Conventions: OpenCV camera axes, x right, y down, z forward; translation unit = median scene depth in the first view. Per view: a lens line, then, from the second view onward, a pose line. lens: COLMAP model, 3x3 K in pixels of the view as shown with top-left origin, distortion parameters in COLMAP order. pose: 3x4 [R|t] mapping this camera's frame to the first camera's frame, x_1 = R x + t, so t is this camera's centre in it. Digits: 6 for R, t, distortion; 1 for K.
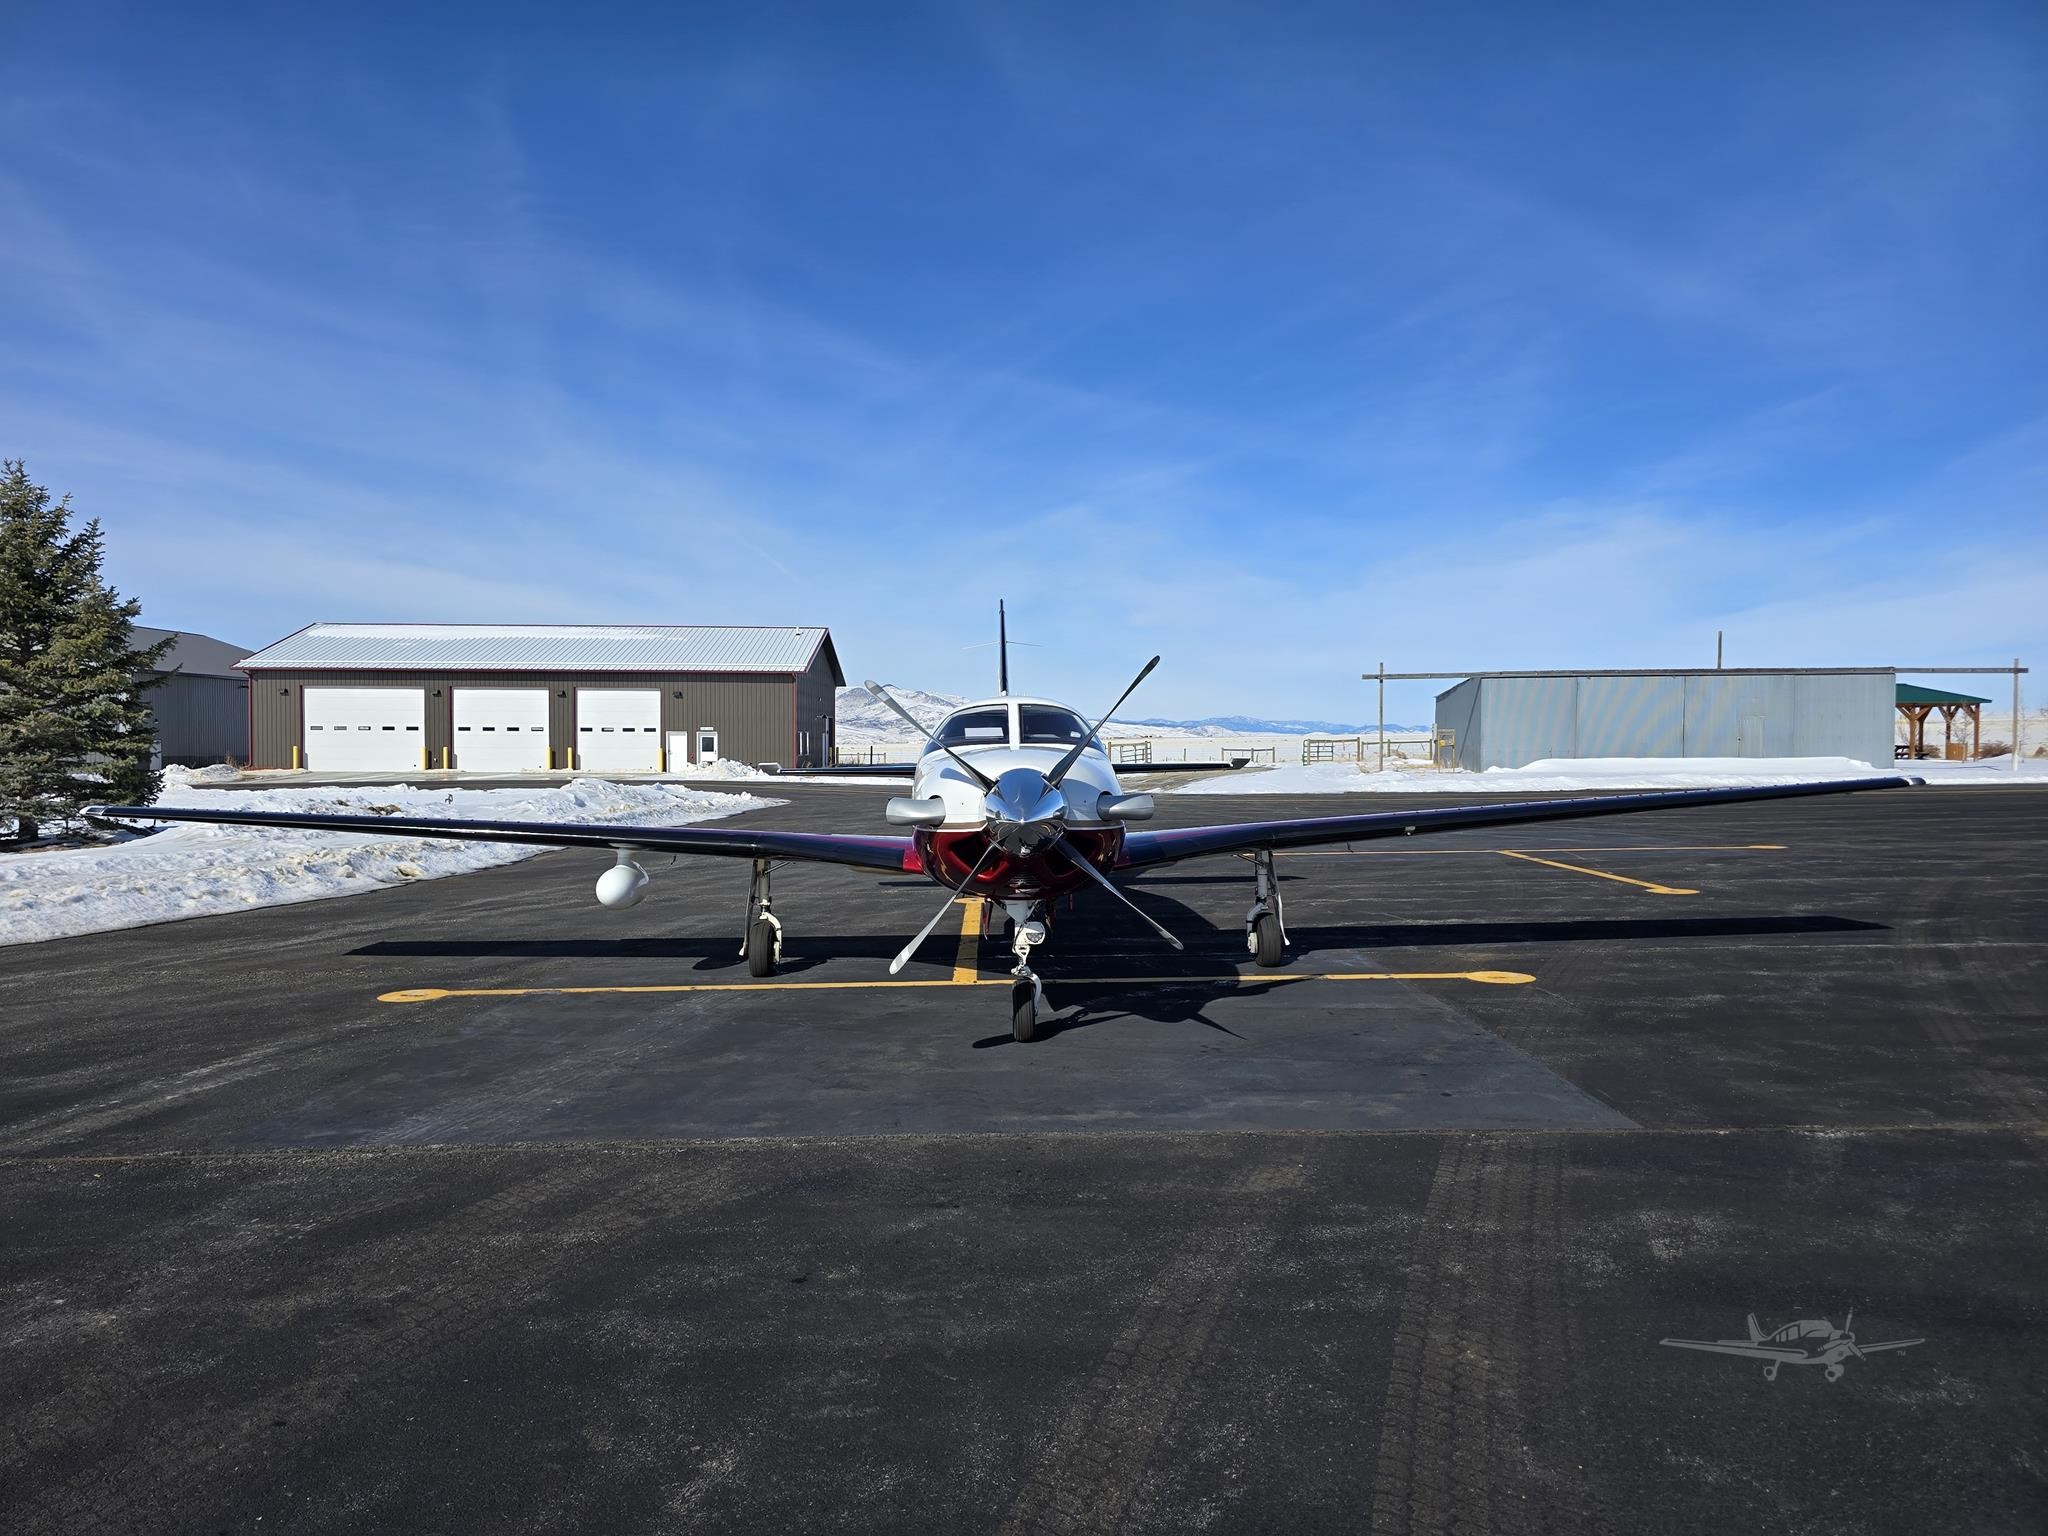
lens RADIAL K [[1381.8, 0, 989.7], [0, 1381.8, 774.9], [0, 0, 1]] dist [0.050182, -0.046551]
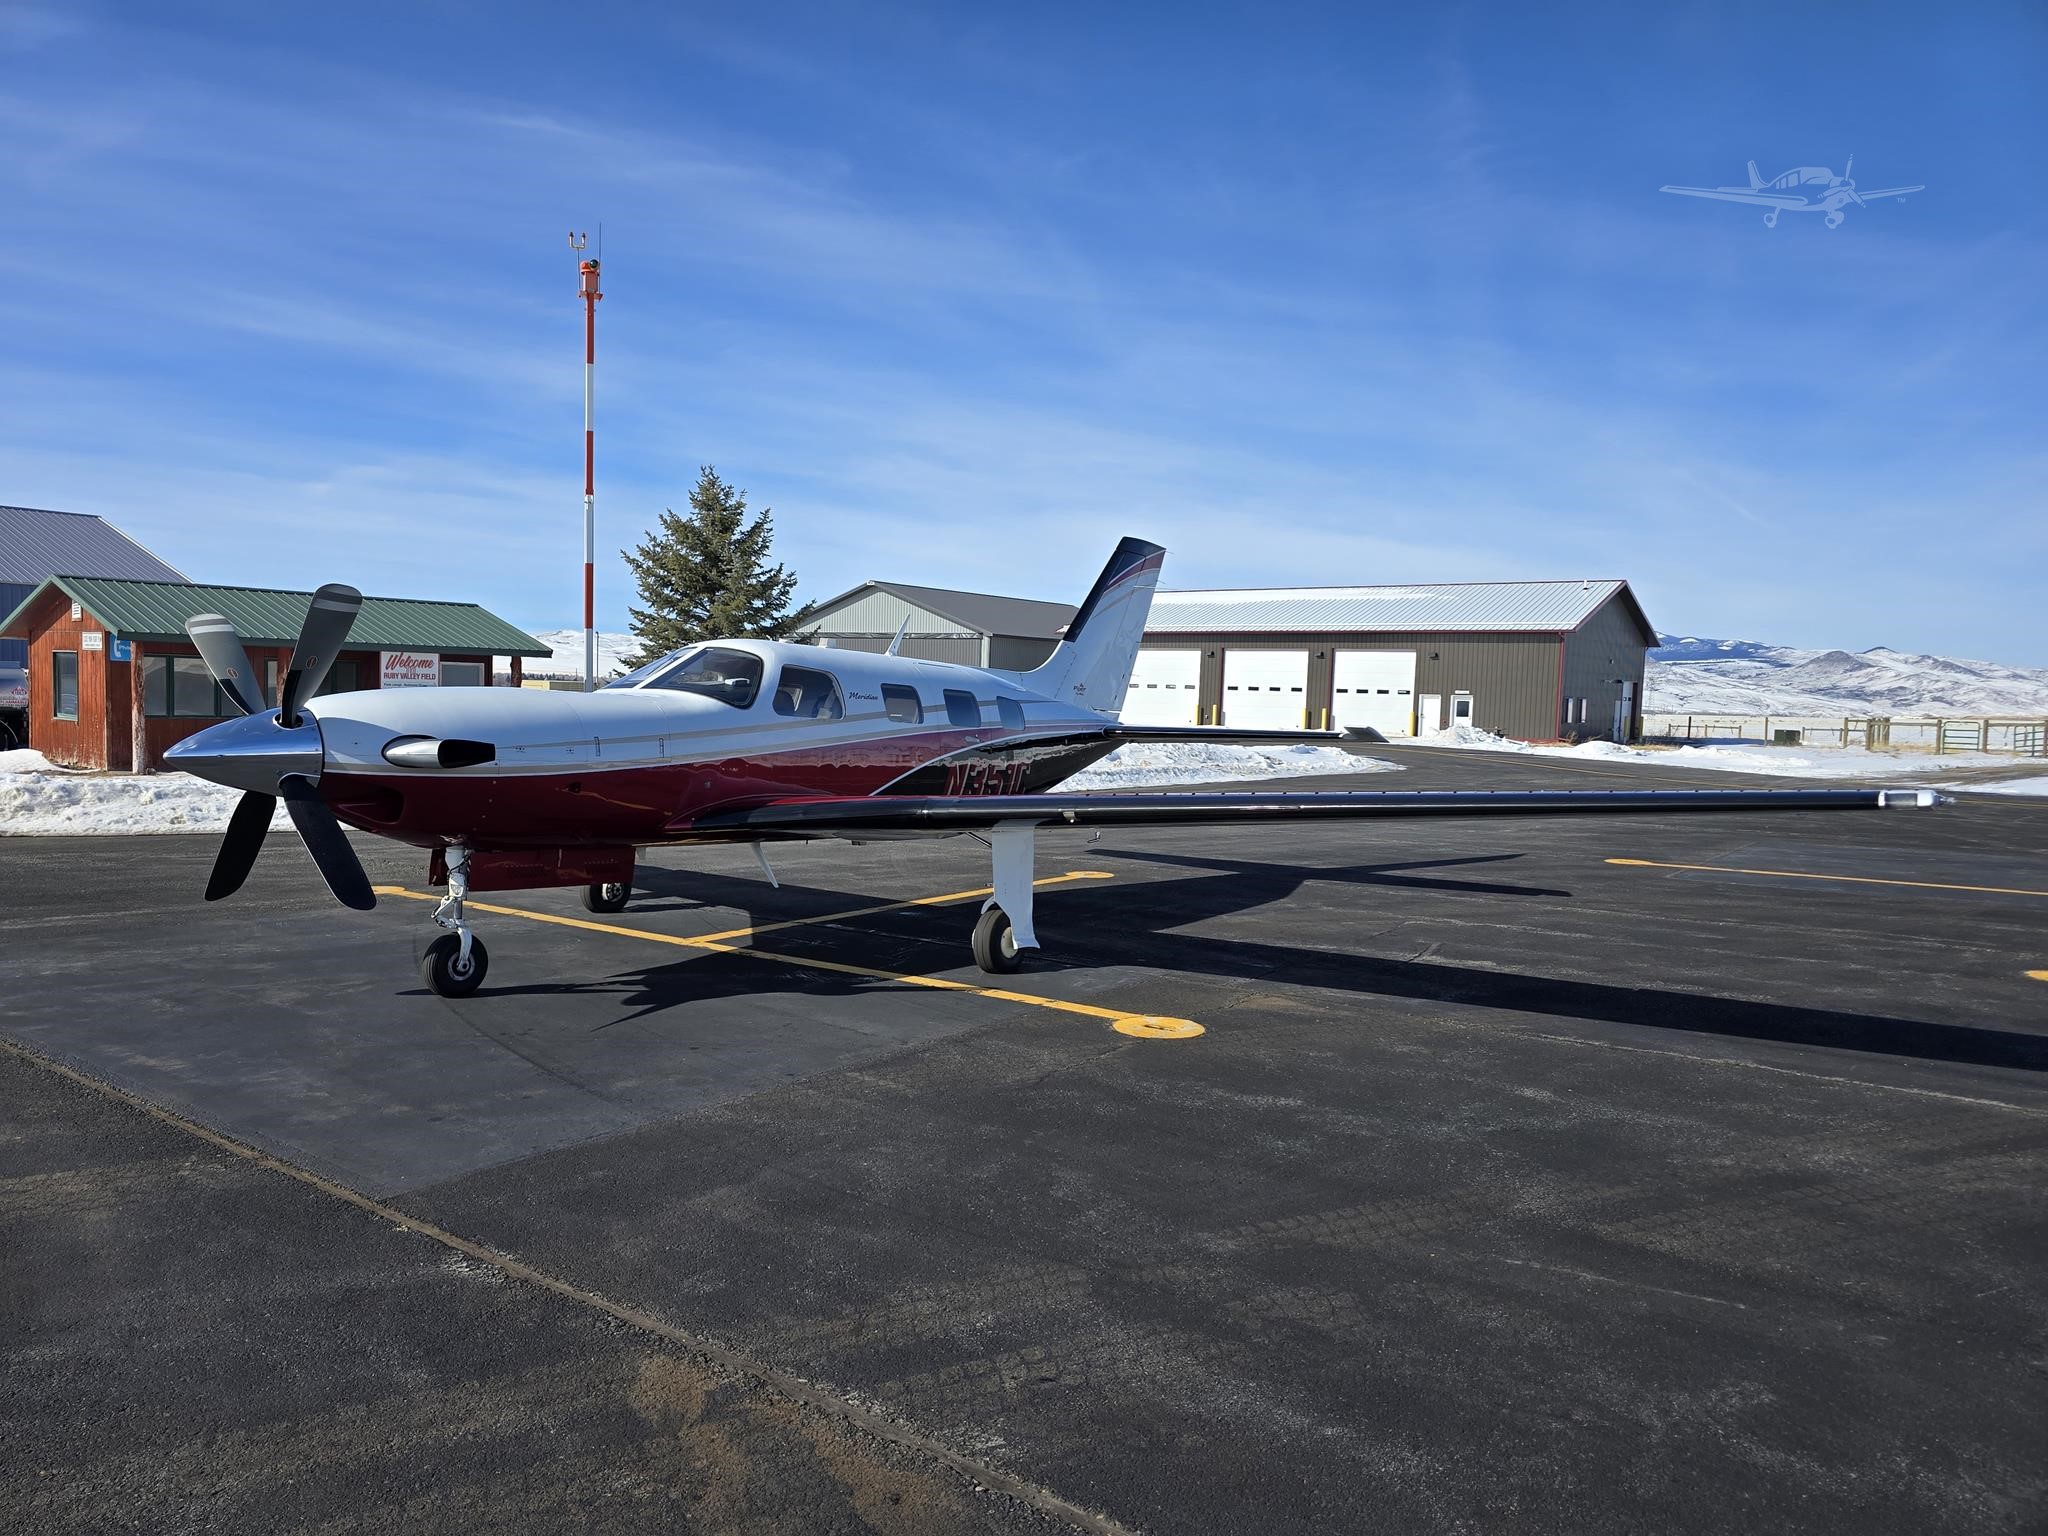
lens RADIAL K [[1381.8, 0, 989.7], [0, 1381.8, 774.9], [0, 0, 1]] dist [0.050182, -0.046551]
pose [[0.794594, 0.055825, -0.604569, 0.111766], [-0.040259, 0.998417, 0.039280, -0.001567], [0.605805, -0.006873, 0.795583, 0.058016]]
